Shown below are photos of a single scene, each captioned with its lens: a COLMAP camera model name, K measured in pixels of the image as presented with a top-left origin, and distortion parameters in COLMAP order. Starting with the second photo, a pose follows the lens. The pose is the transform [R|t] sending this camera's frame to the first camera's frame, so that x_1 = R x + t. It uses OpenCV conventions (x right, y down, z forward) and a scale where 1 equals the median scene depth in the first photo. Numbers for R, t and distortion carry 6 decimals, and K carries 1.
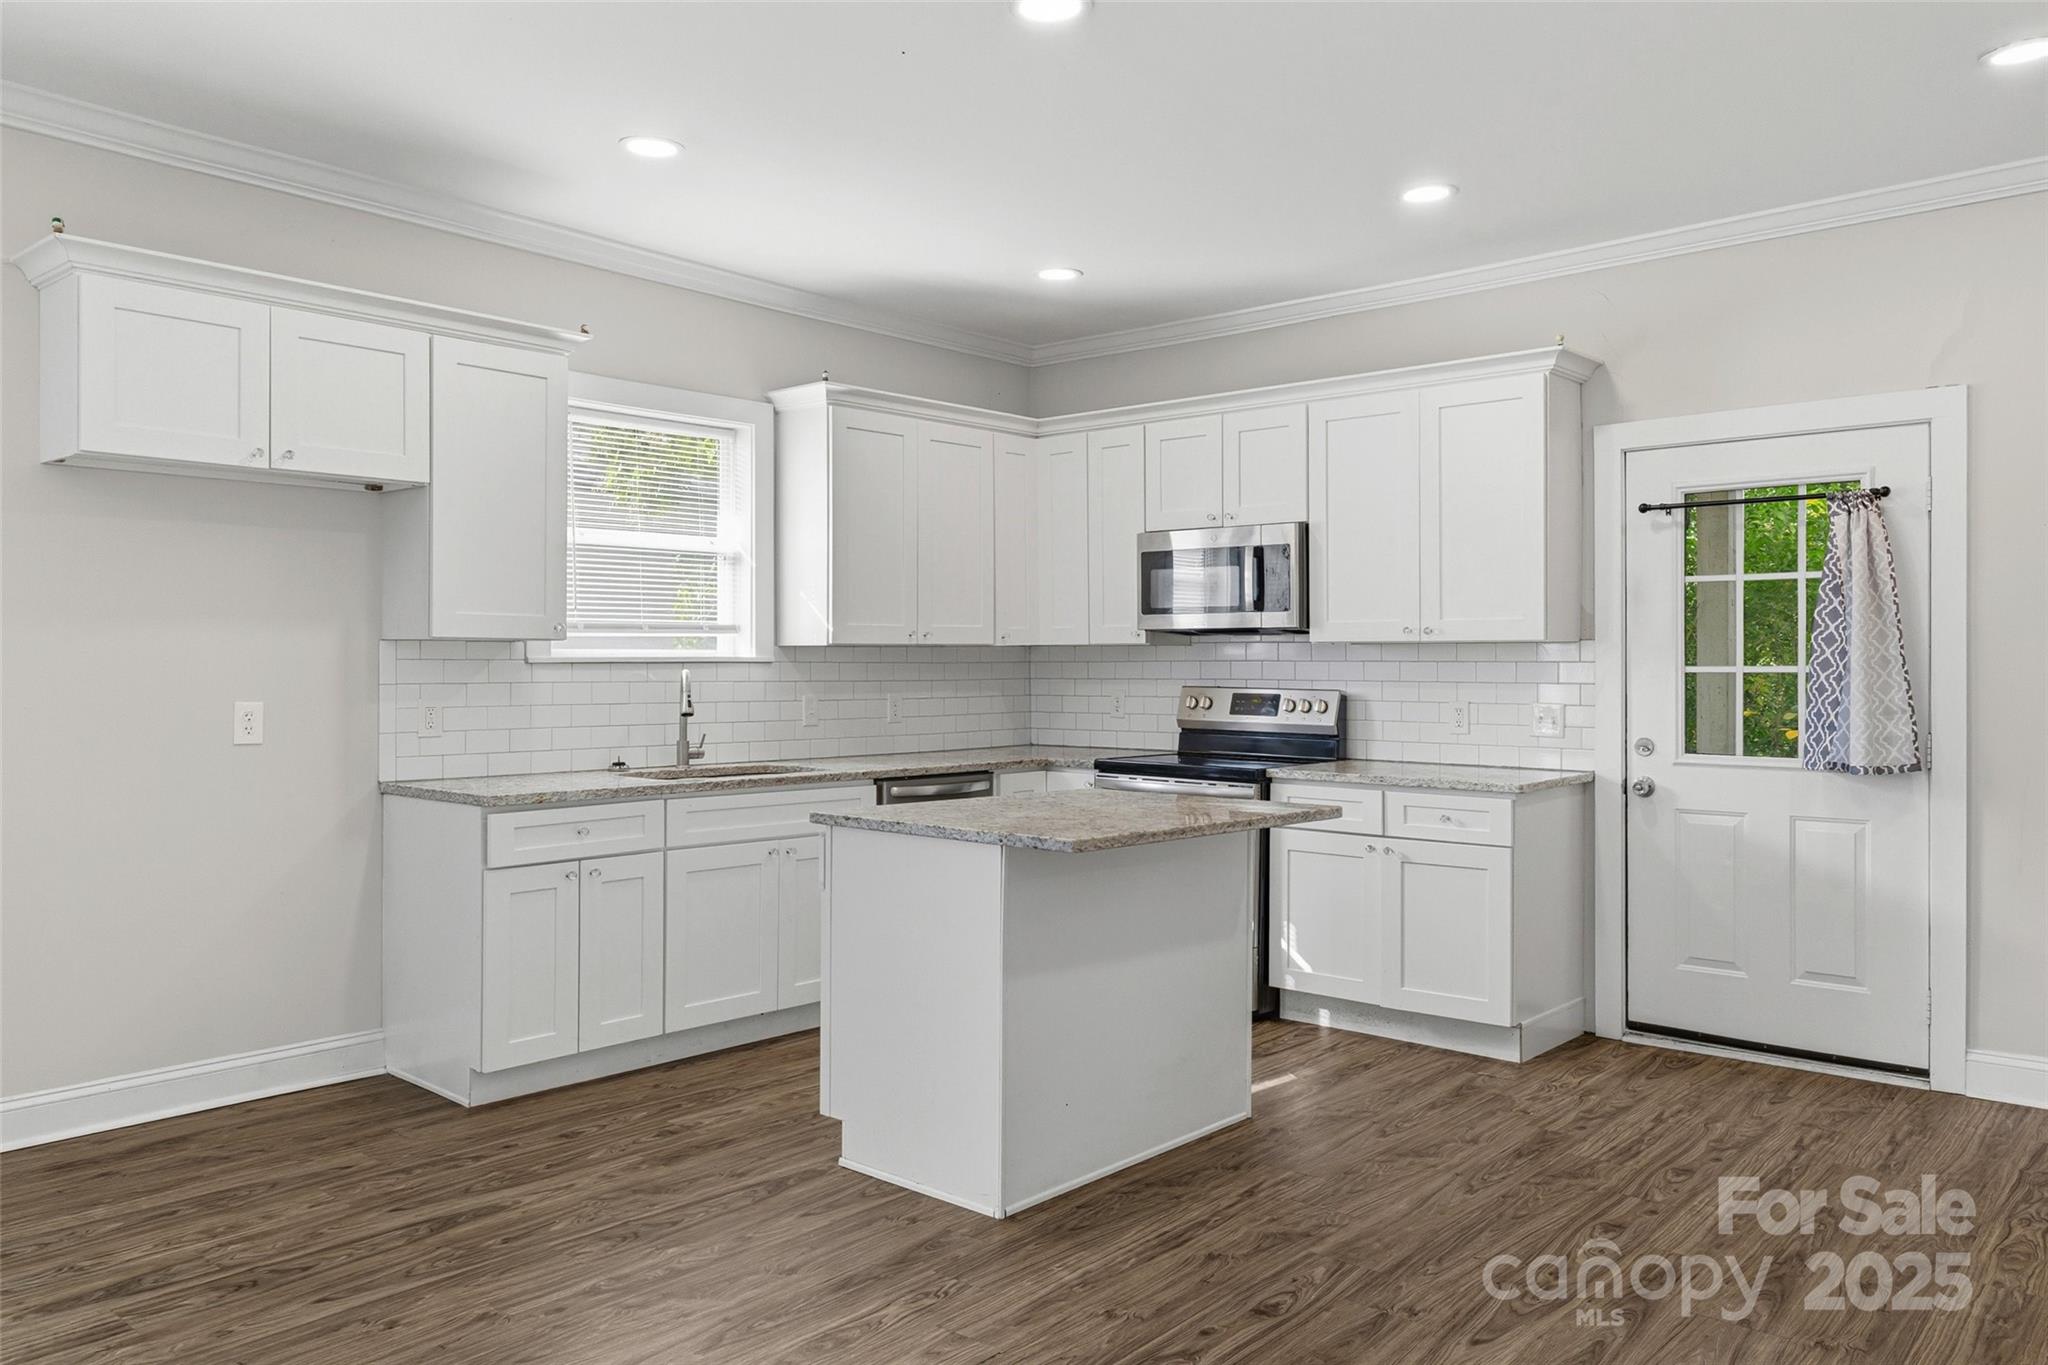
lens RADIAL K [[1450.9, 0, 1031.0], [0, 1450.9, 683.8], [0, 0, 1]] dist [0.003691, -0.001483]
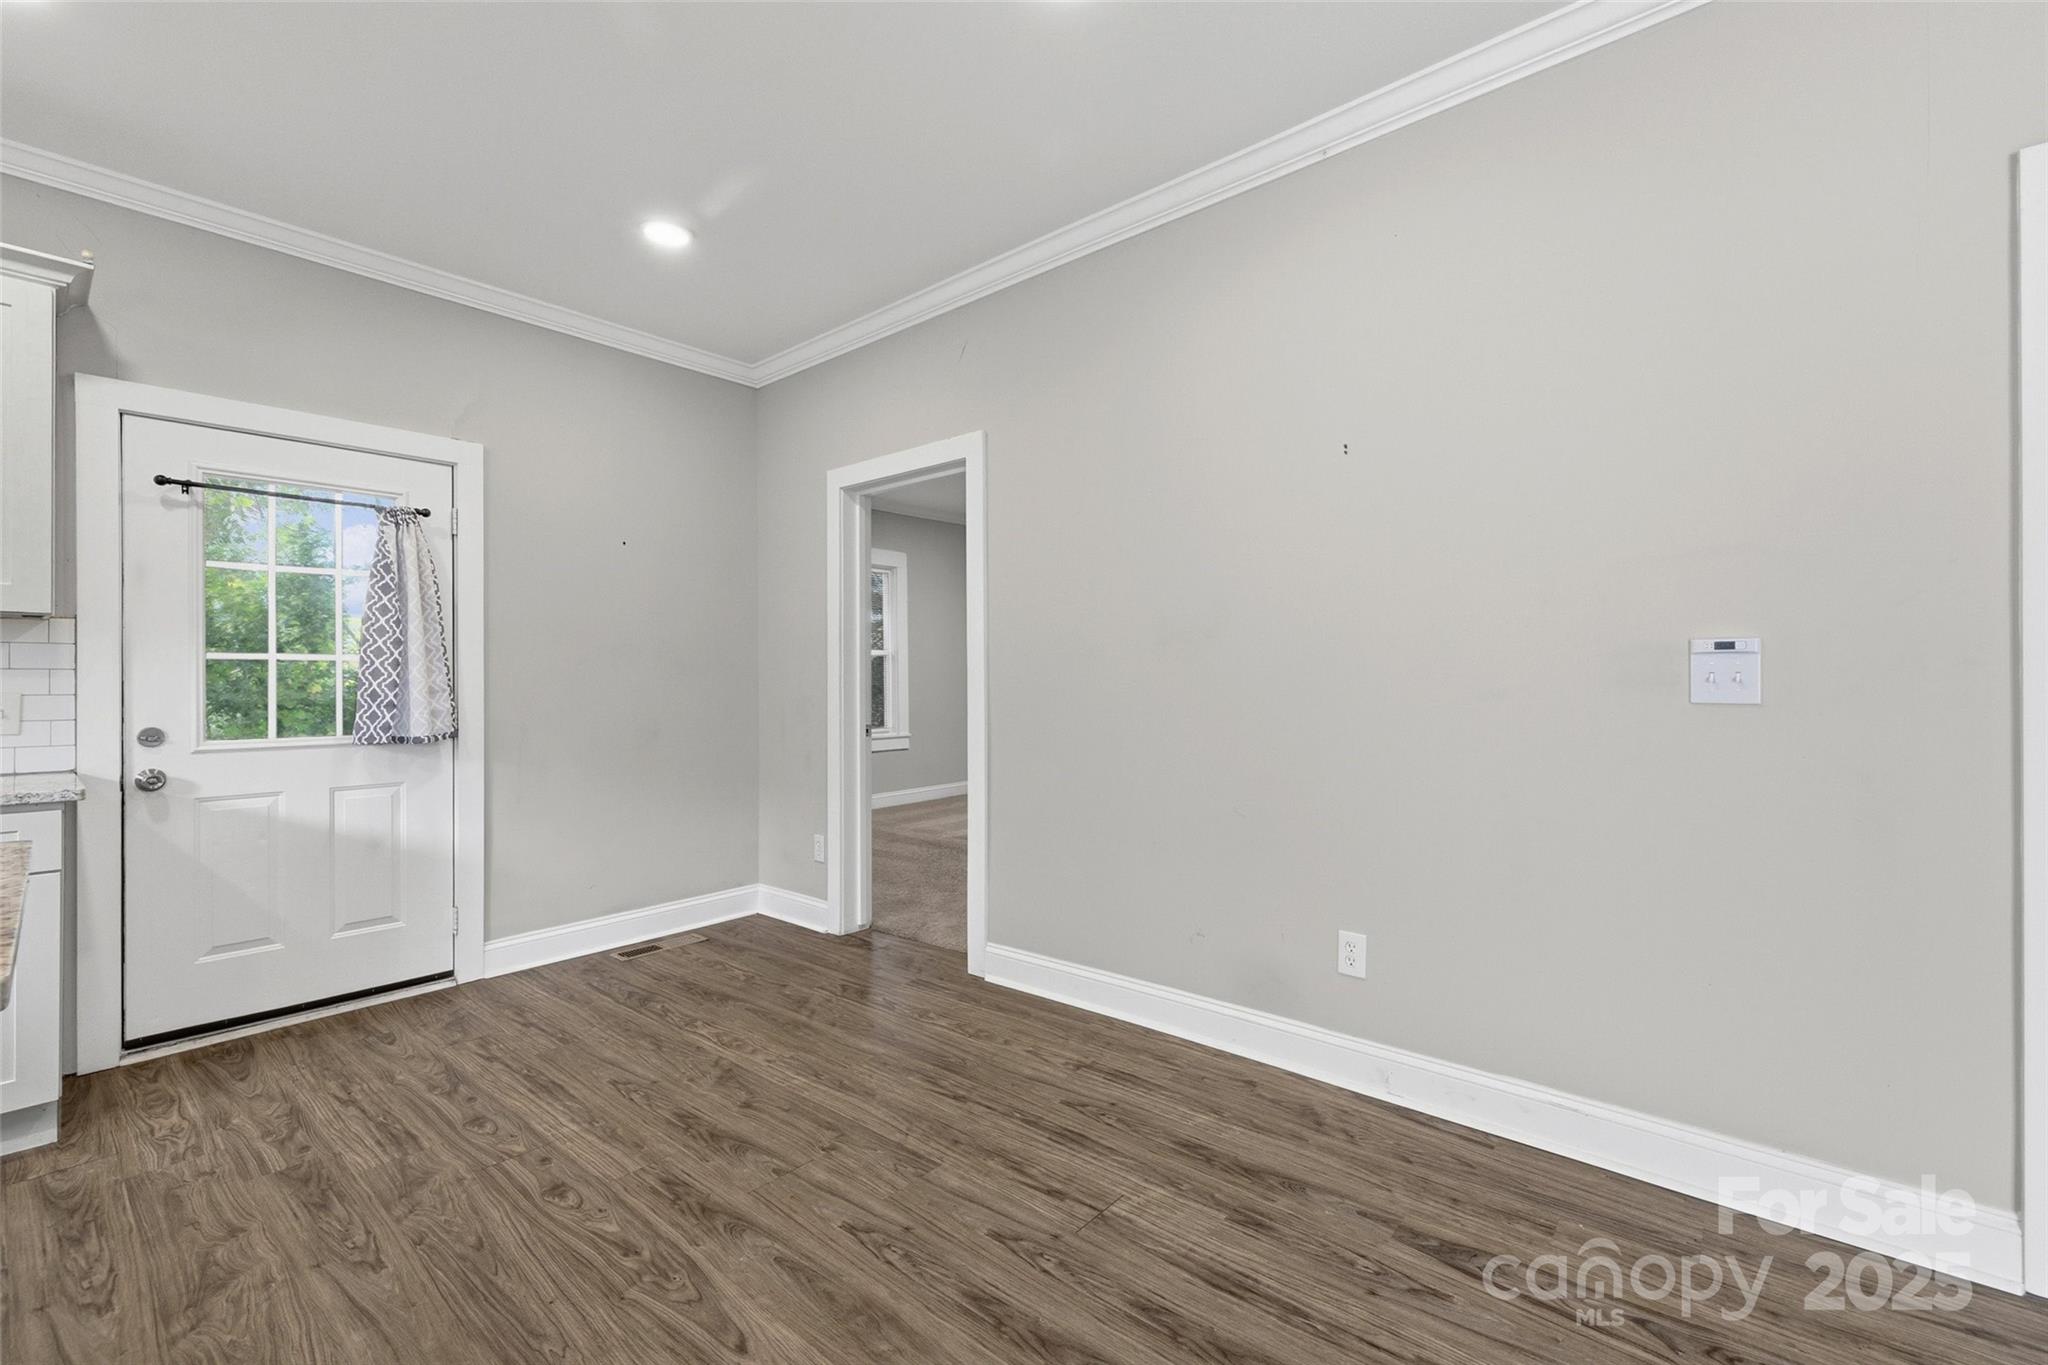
lens RADIAL K [[862.0, 0, 1040.3], [0, 862.0, 685.9], [0, 0, 1]] dist [-0.000418, 0.000230]
pose [[-0.006298, -0.008005, 0.999948, -0.131828], [0.016531, 0.999830, 0.008108, 0.015368], [-0.999844, 0.016581, -0.006165, 0.436732]]
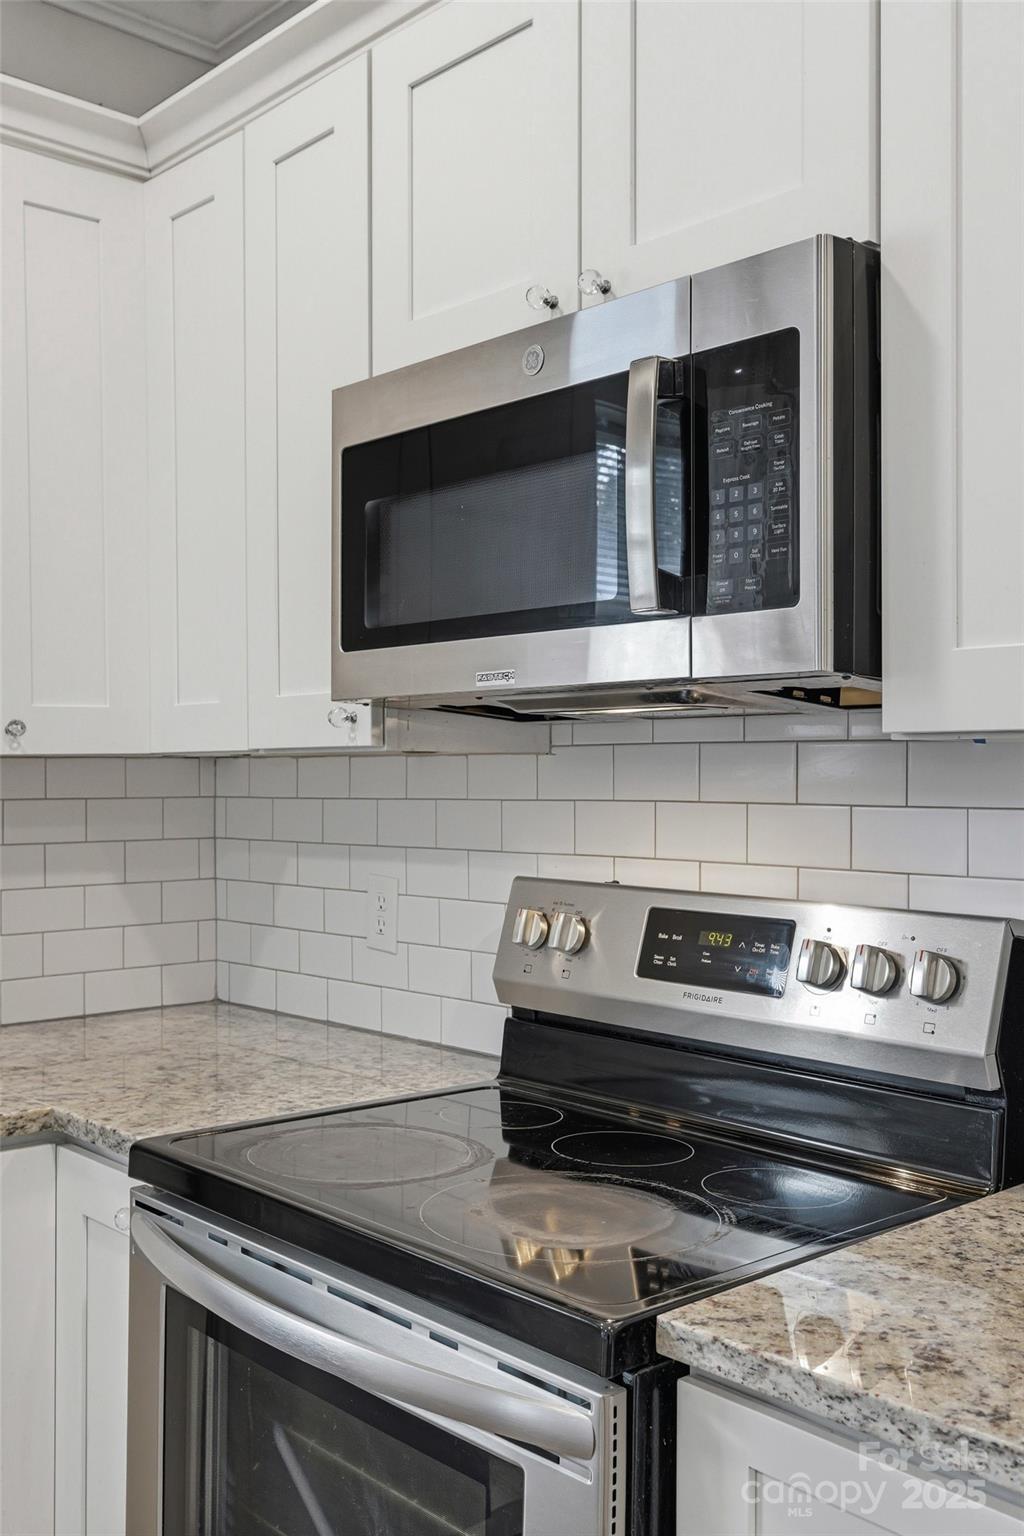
lens RADIAL K [[1518.0, 0, 510.5], [0, 1518.0, 778.9], [0, 0, 1]] dist [-0.000041, 0.000000]
pose [[0.994319, 0.003605, -0.106378, 0.173123], [-0.005180, 0.999881, -0.014535, -0.019198], [0.106313, 0.015003, 0.994219, 0.814852]]
